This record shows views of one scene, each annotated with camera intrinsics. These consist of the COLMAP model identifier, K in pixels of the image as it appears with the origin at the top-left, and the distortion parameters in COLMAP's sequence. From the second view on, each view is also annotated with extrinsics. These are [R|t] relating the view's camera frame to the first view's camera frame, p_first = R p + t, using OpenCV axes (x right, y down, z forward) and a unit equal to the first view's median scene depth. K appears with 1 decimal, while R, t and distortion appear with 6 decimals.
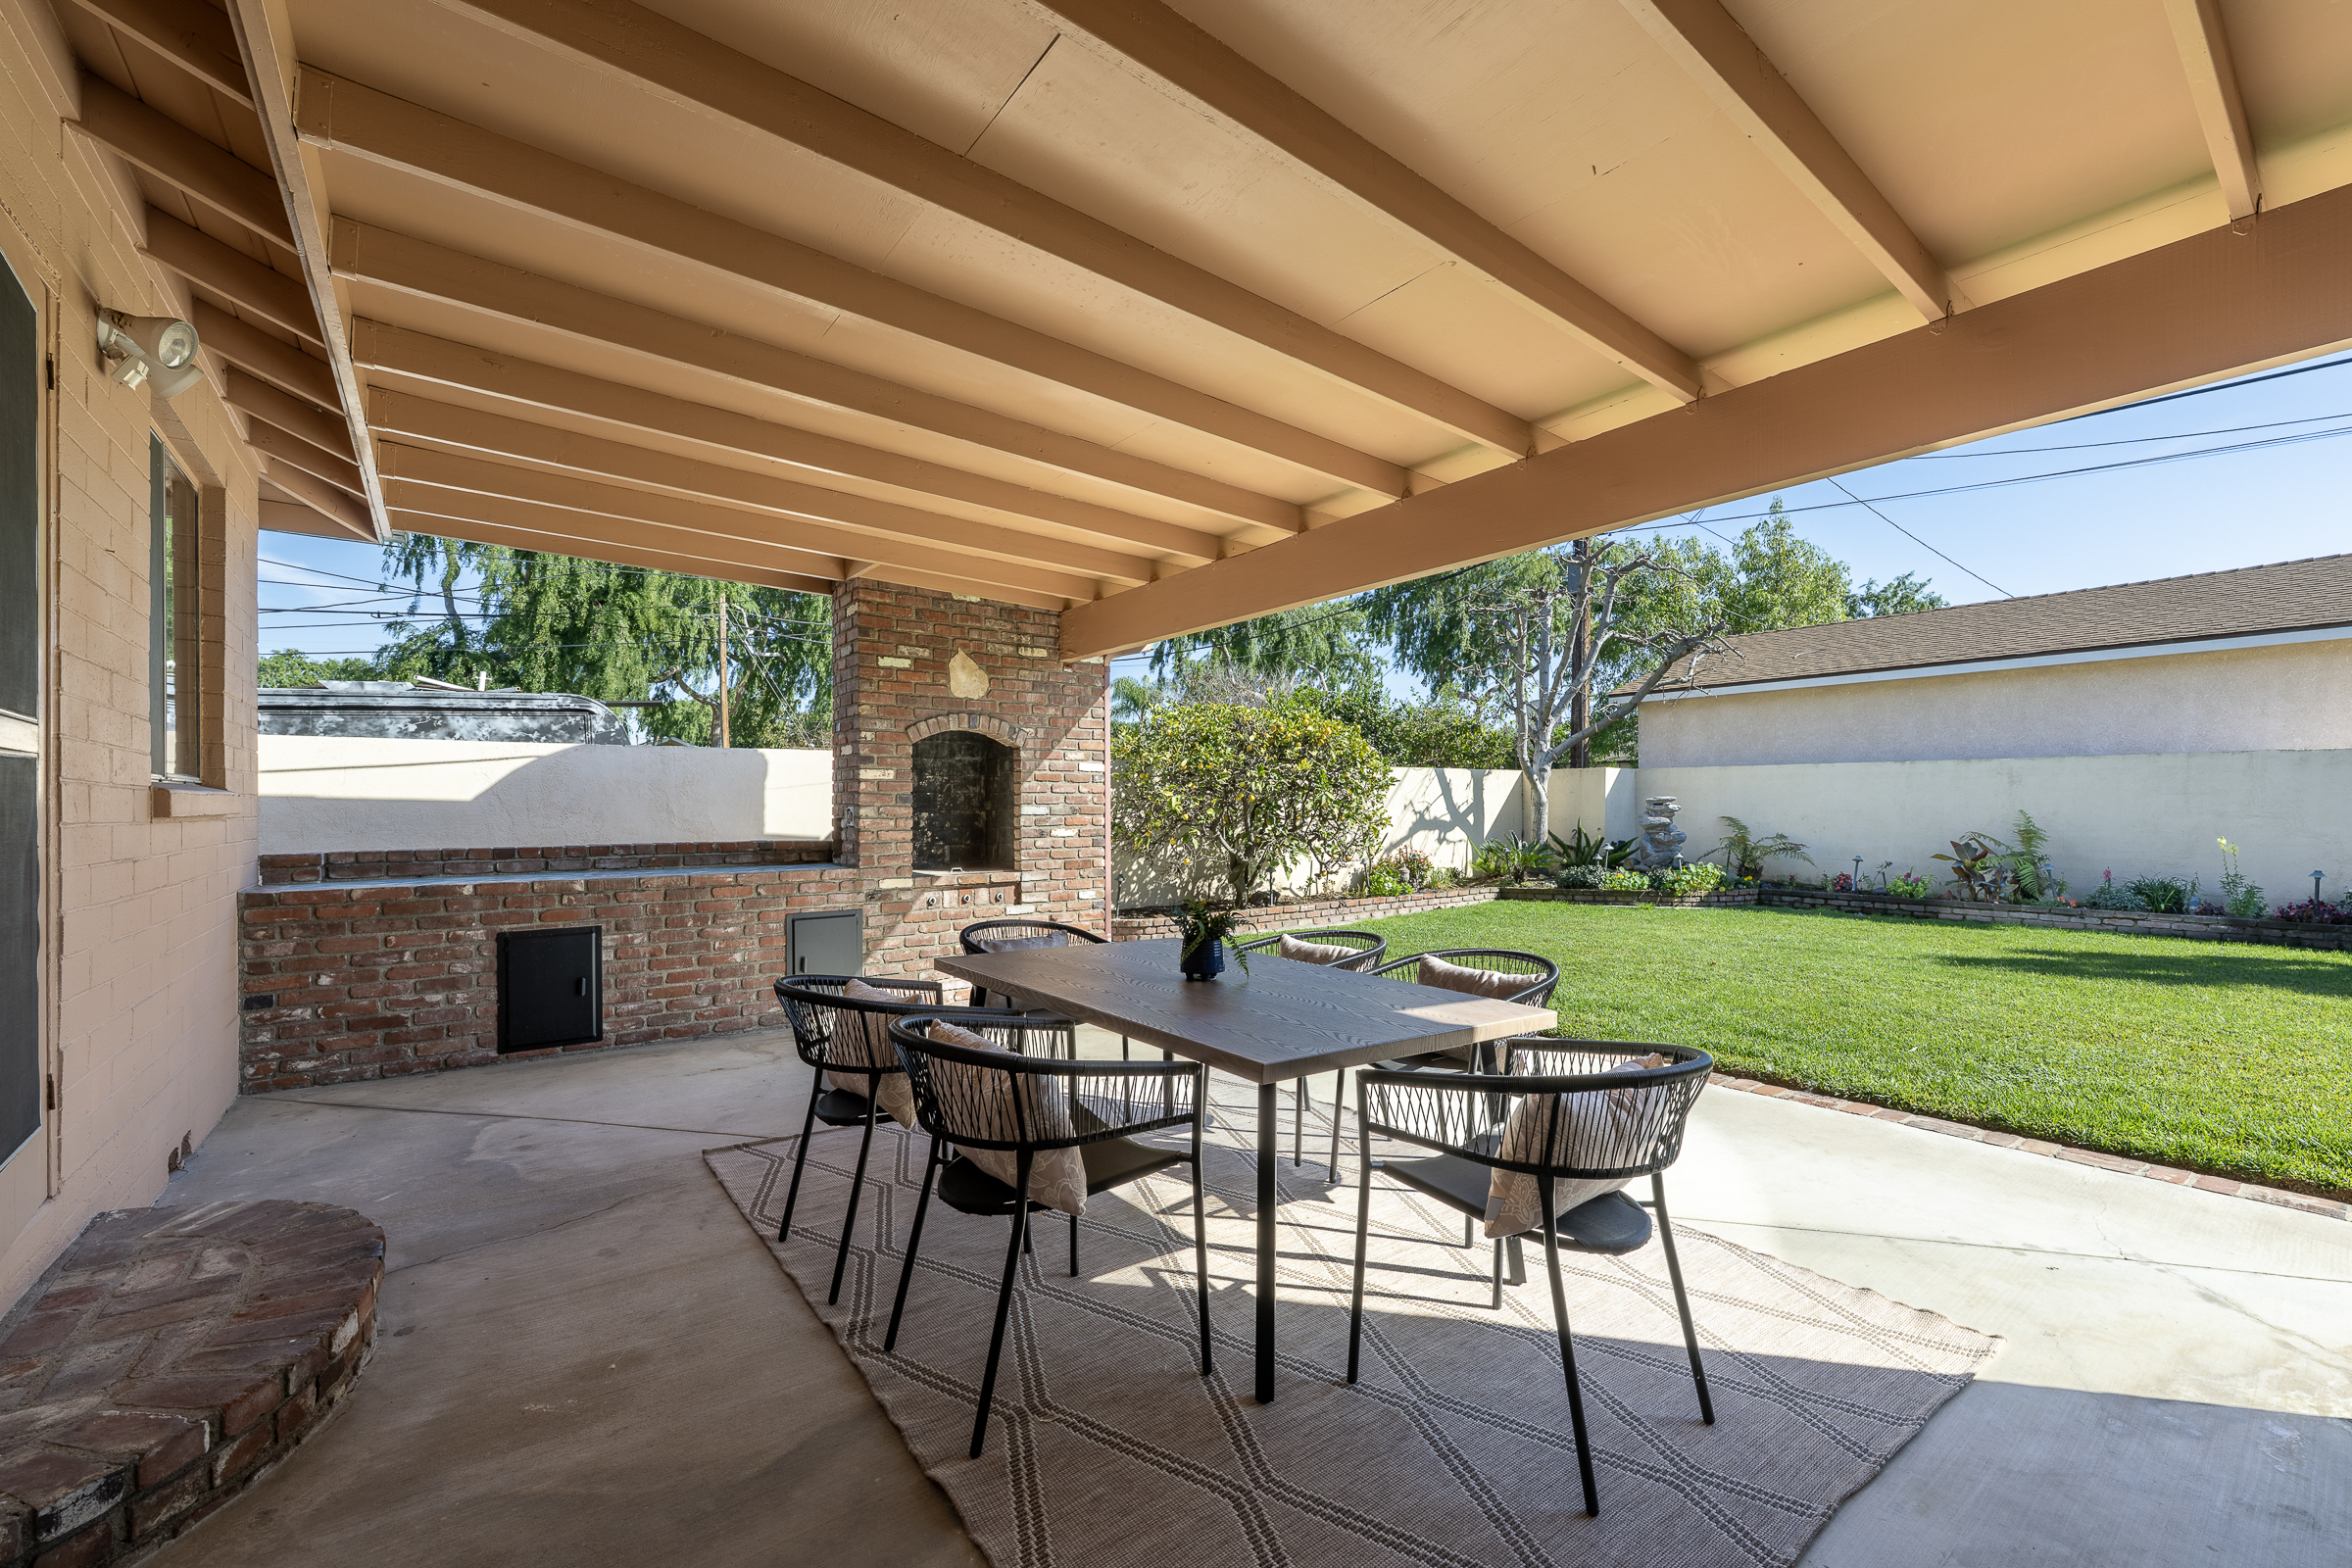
lens RADIAL K [[945.0, 0, 1170.3], [0, 945.0, 802.6], [0, 0, 1]] dist [0.000630, -0.000269]
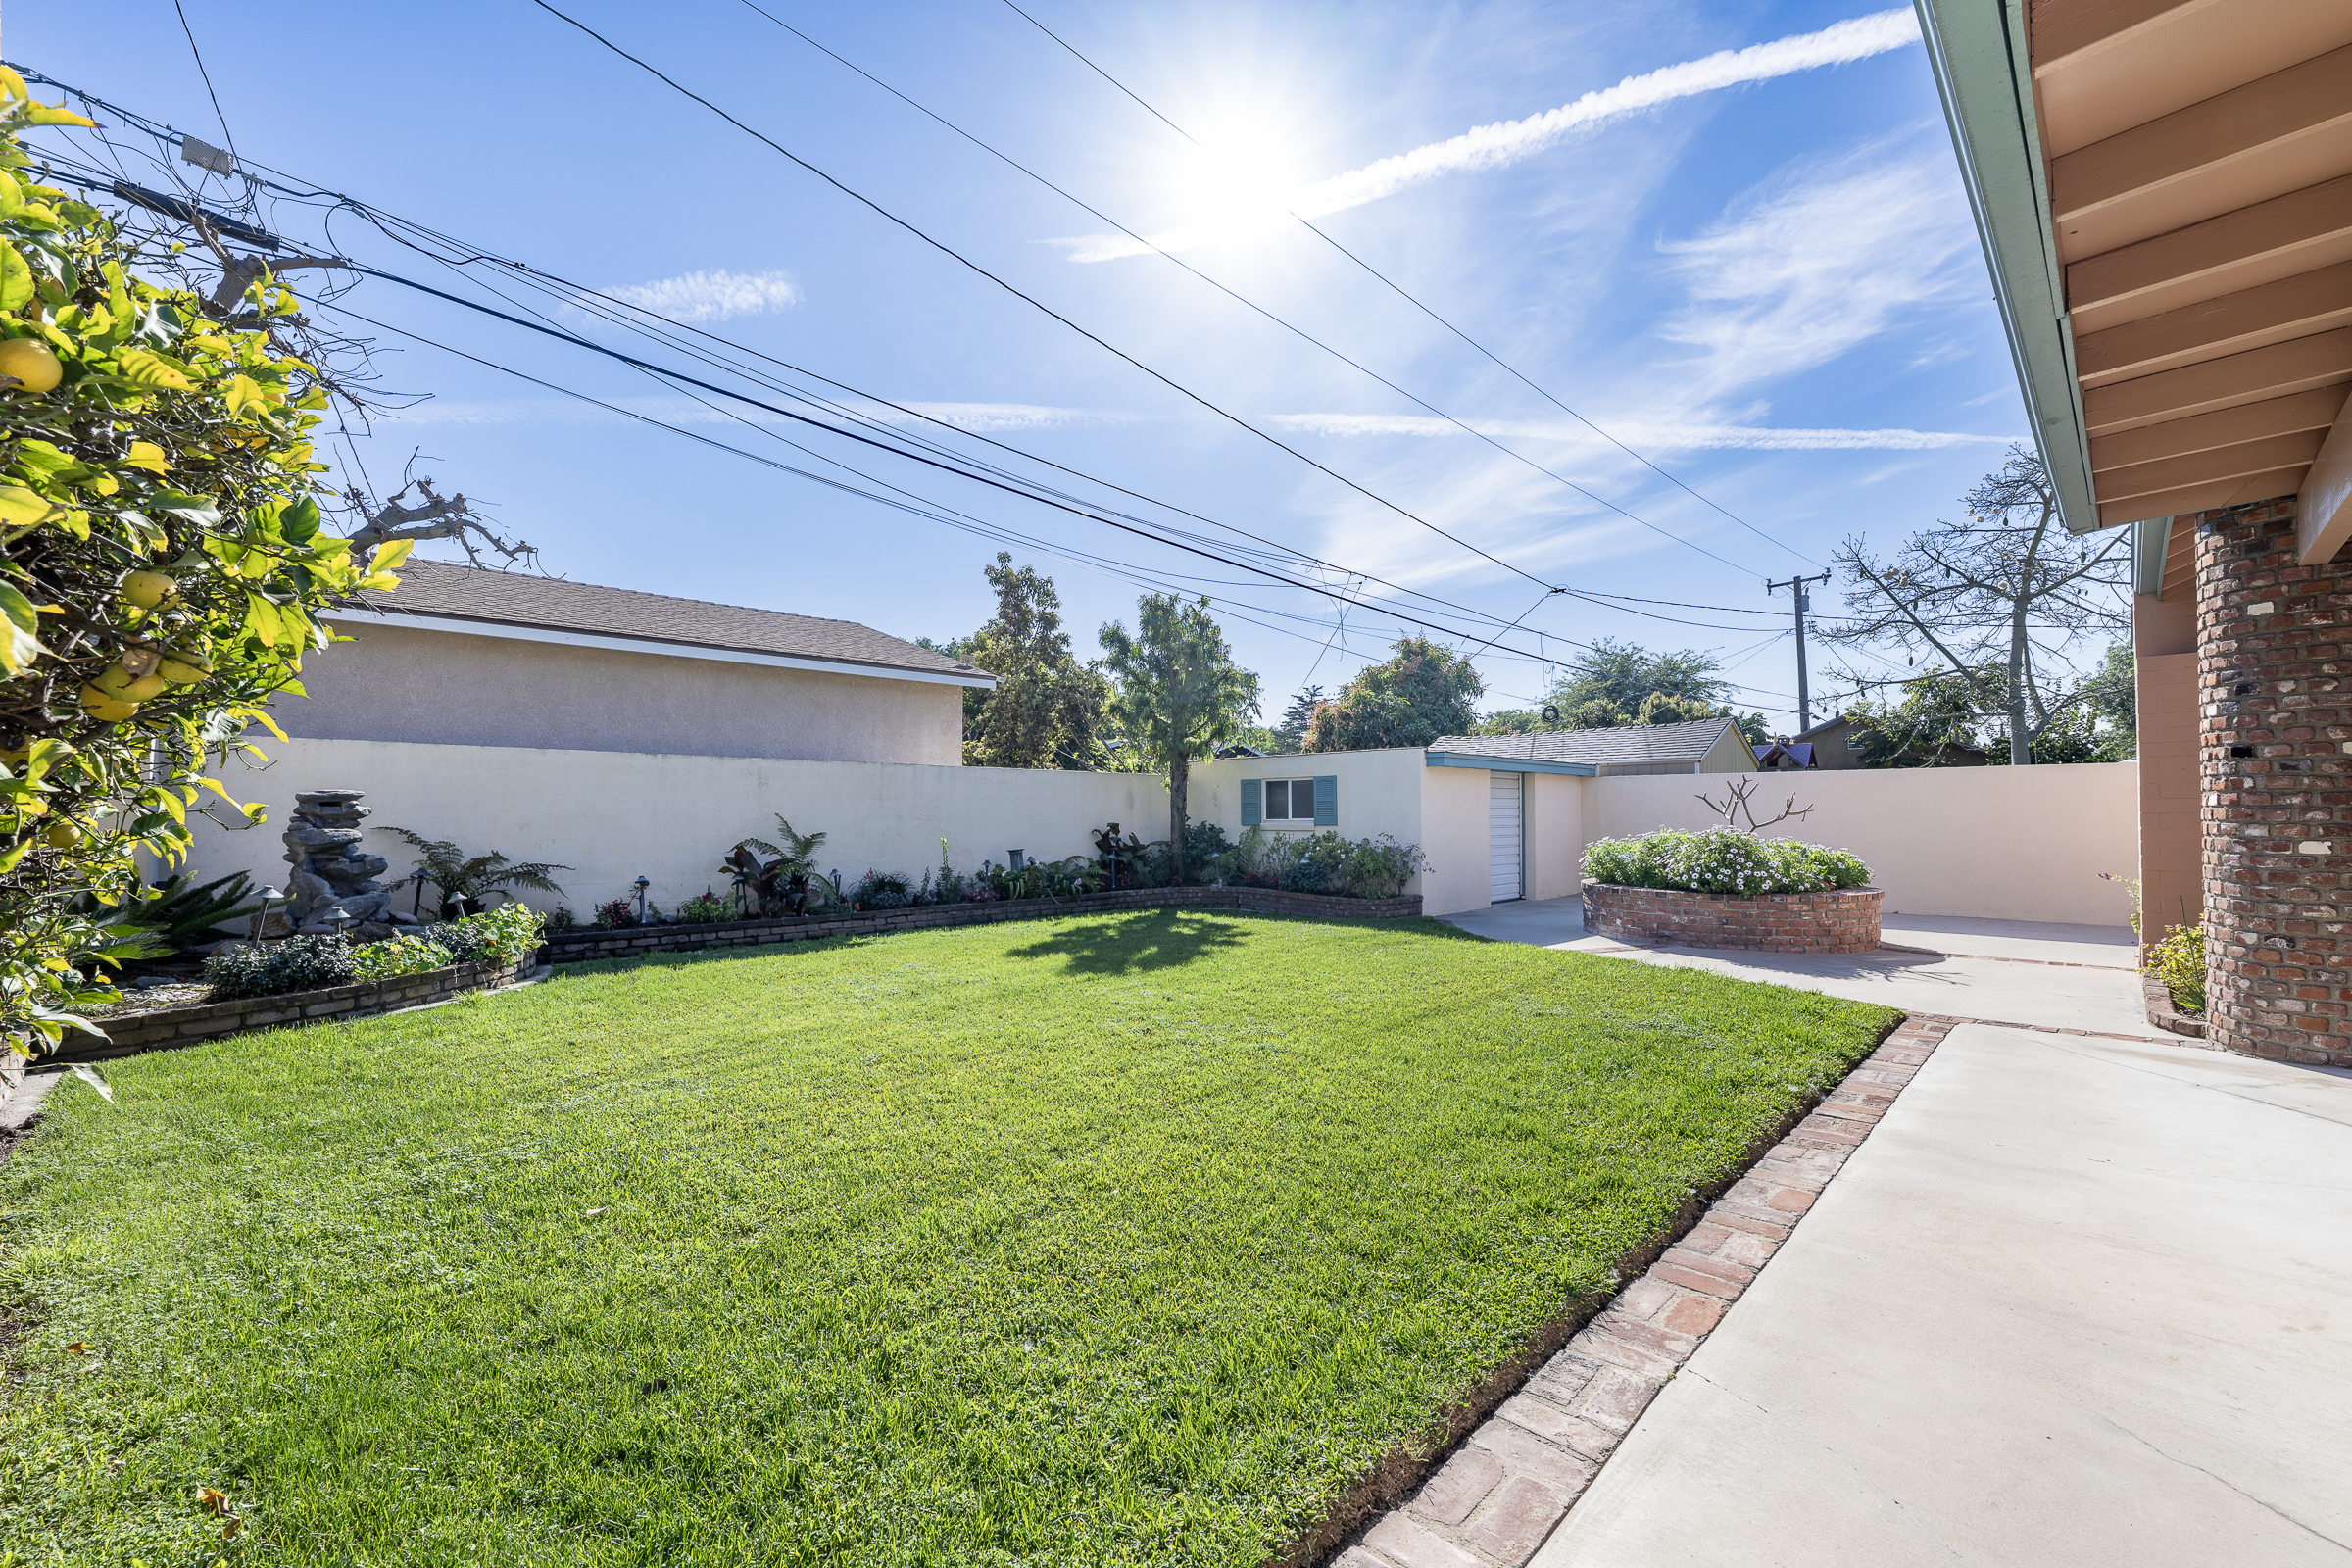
lens RADIAL K [[945.0, 0, 1177.8], [0, 945.0, 791.4], [0, 0, 1]] dist [0.000630, -0.000269]
pose [[-0.130647, 0.028061, 0.991032, -0.072897], [0.001976, 0.999605, -0.028043, 0.012391], [-0.991427, -0.001706, -0.130651, 0.718790]]
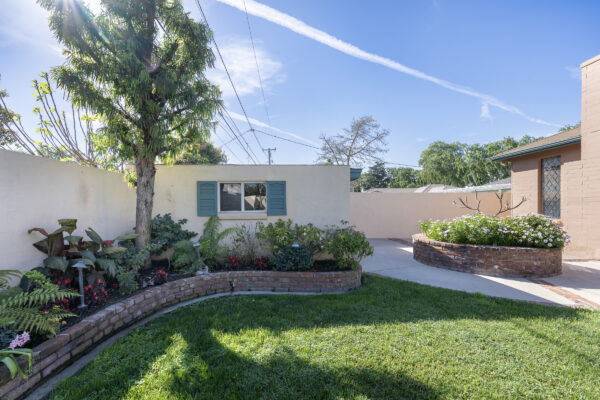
lens RADIAL K [[241.1, 0, 301.3], [0, 241.1, 208.7], [0, 0, 1]] dist [0.000630, -0.000269]
pose [[-0.828345, 0.002772, 0.560212, 0.788178], [0.007343, 0.999956, 0.005909, 0.007700], [-0.560170, 0.009009, -0.828328, 0.716098]]
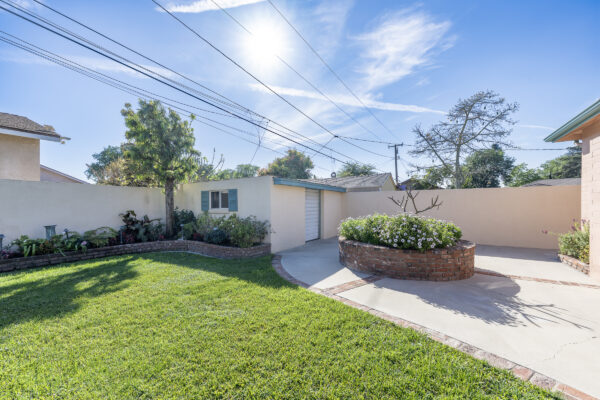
lens RADIAL K [[241.1, 0, 300.4], [0, 241.1, 206.9], [0, 0, 1]] dist [0.000630, -0.000269]
pose [[-0.349730, 0.000837, 0.936850, 0.374562], [0.004505, 0.999990, 0.000788, 0.010125], [-0.936840, 0.004496, -0.349730, 0.442555]]
